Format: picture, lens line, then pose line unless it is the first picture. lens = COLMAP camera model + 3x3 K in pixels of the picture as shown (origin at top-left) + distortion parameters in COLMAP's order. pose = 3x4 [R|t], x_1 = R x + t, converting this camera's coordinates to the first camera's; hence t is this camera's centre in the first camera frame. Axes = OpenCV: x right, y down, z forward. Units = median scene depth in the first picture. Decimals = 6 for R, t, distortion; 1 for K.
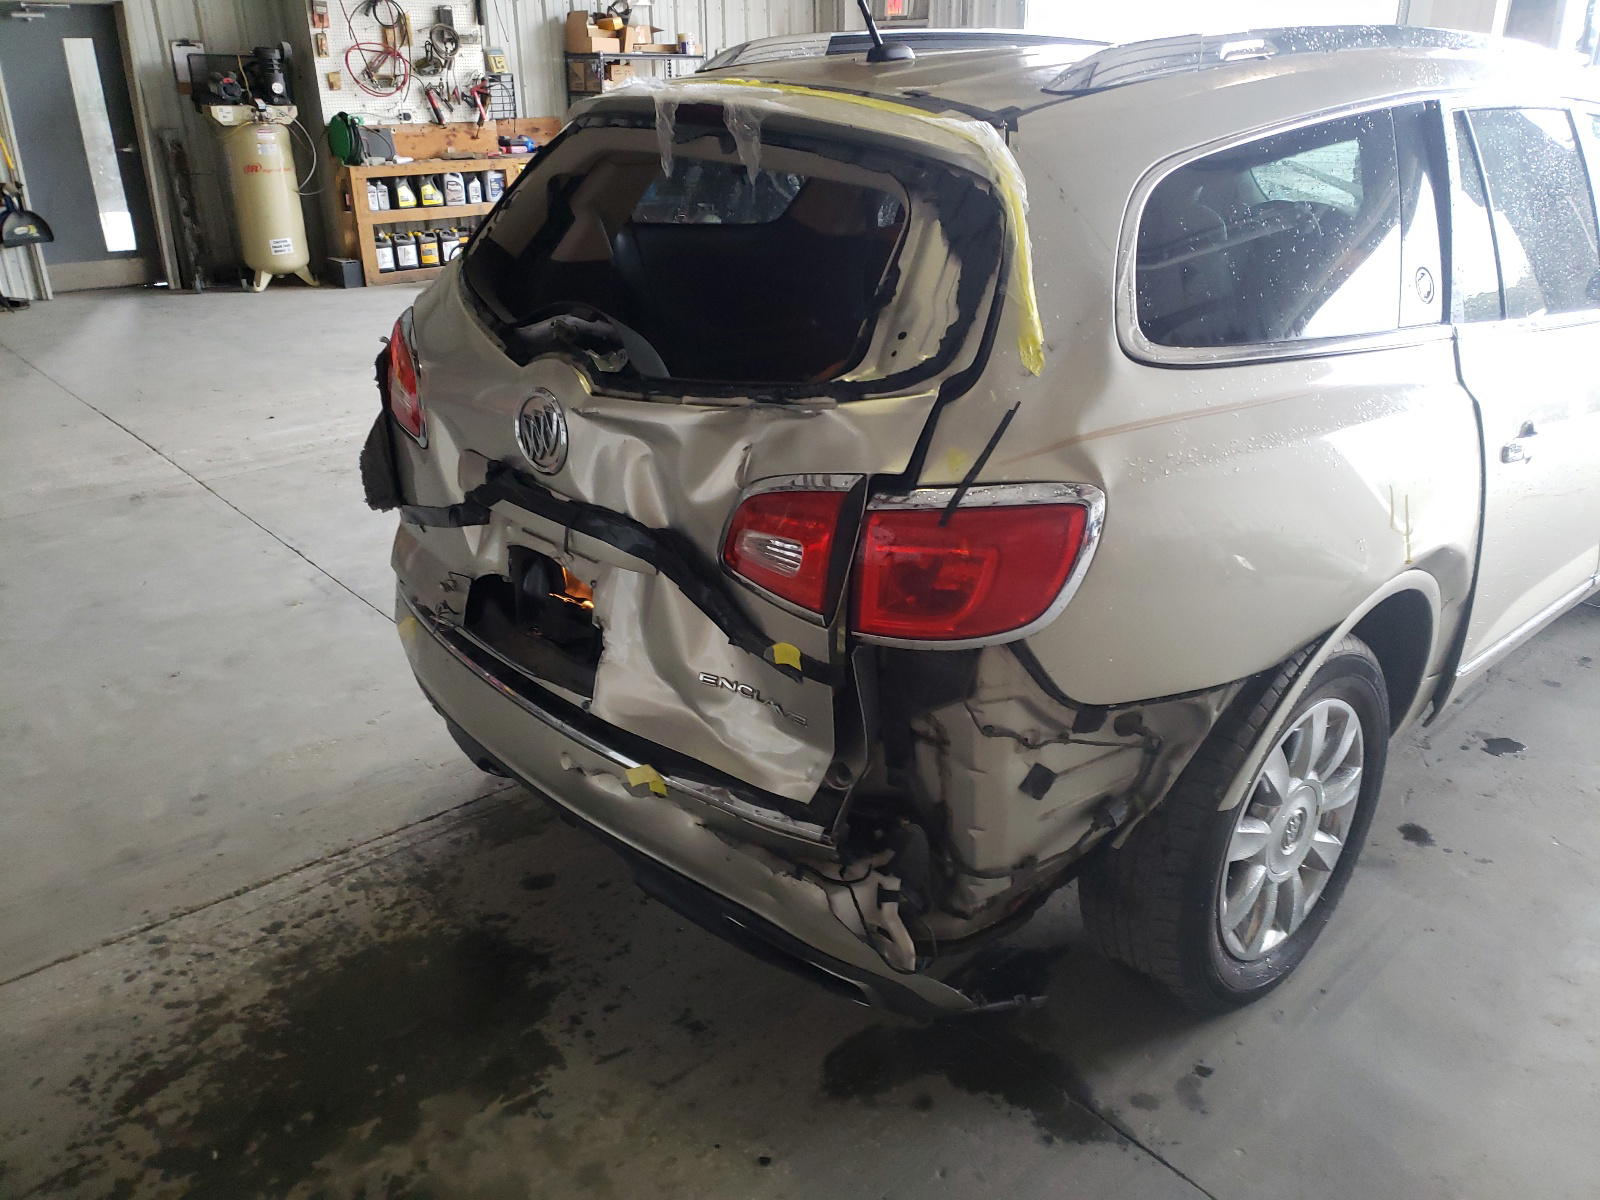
lens RADIAL K [[1339.3, 0, 805.2], [0, 1339.3, 604.3], [0, 0, 1]] dist [0.004811, 0.015193]
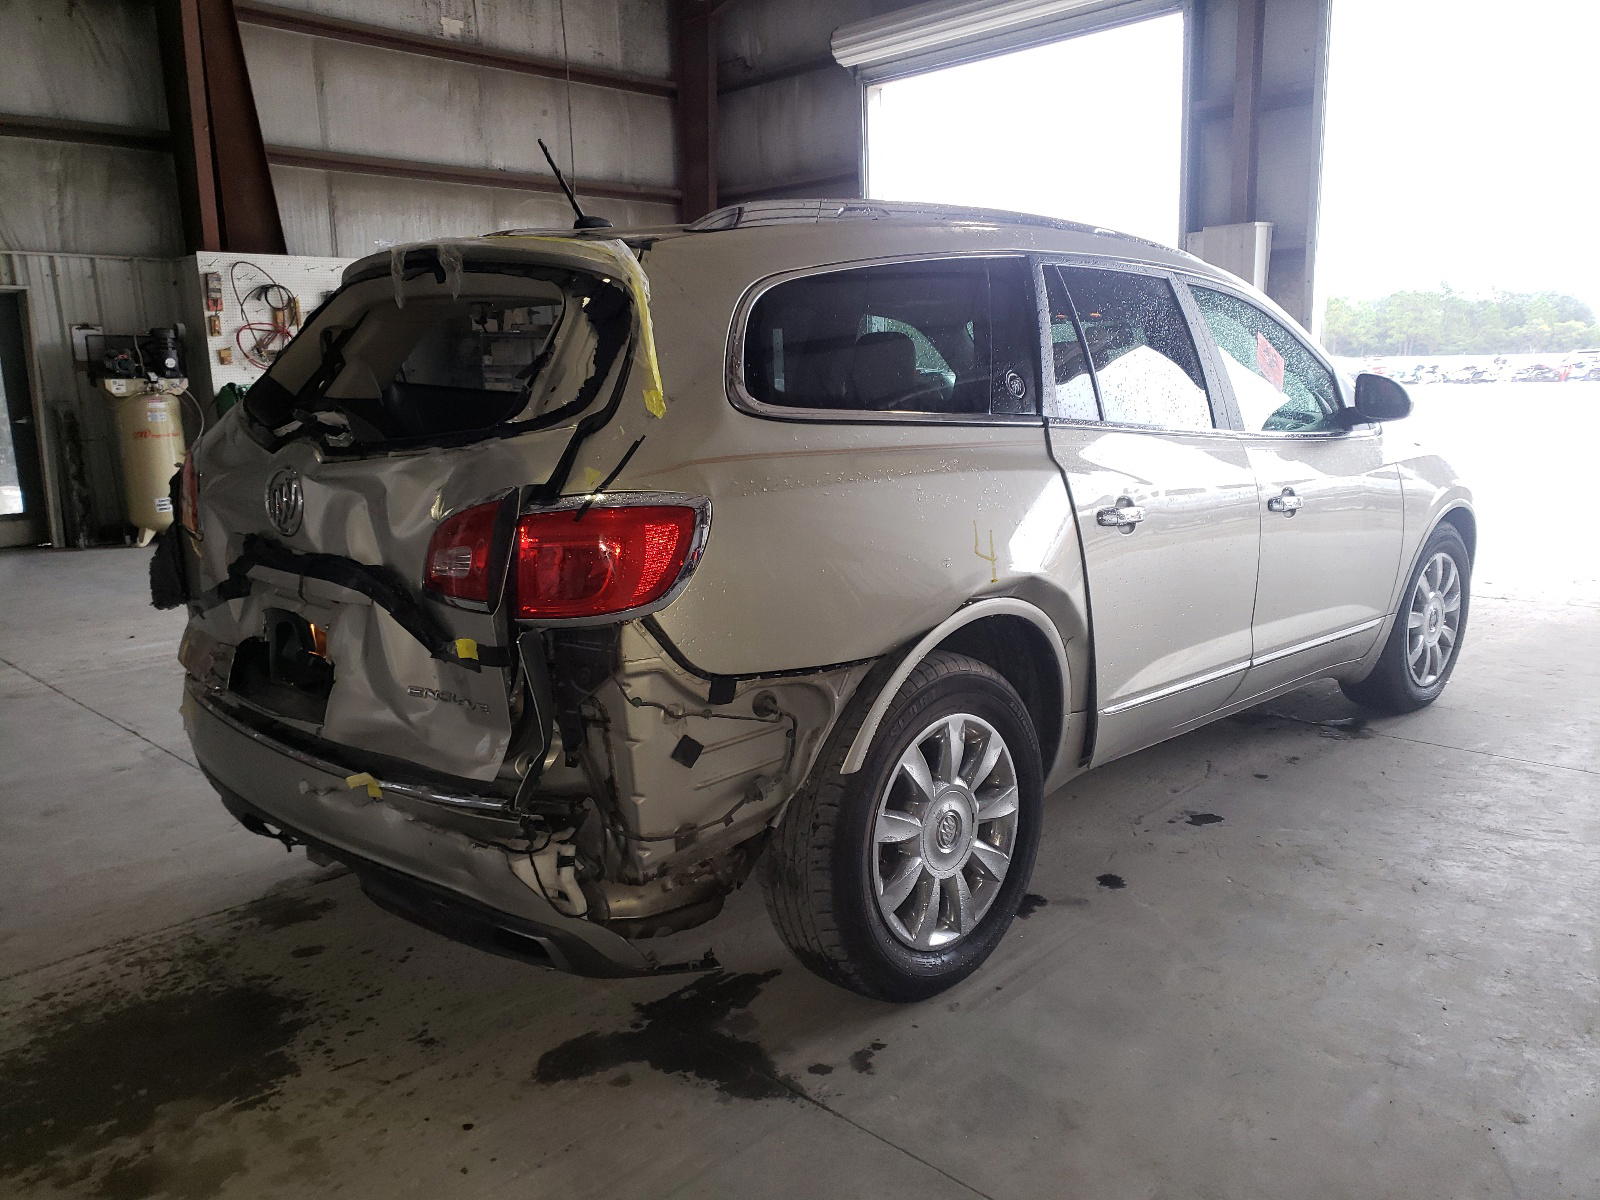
lens RADIAL K [[1339.3, 0, 805.2], [0, 1339.3, 604.3], [0, 0, 1]] dist [0.004811, 0.015193]
pose [[0.997419, -0.032881, 0.063825, 0.165353], [0.045334, 0.977766, -0.204738, 0.200096], [-0.055674, 0.207103, 0.976734, -0.164198]]
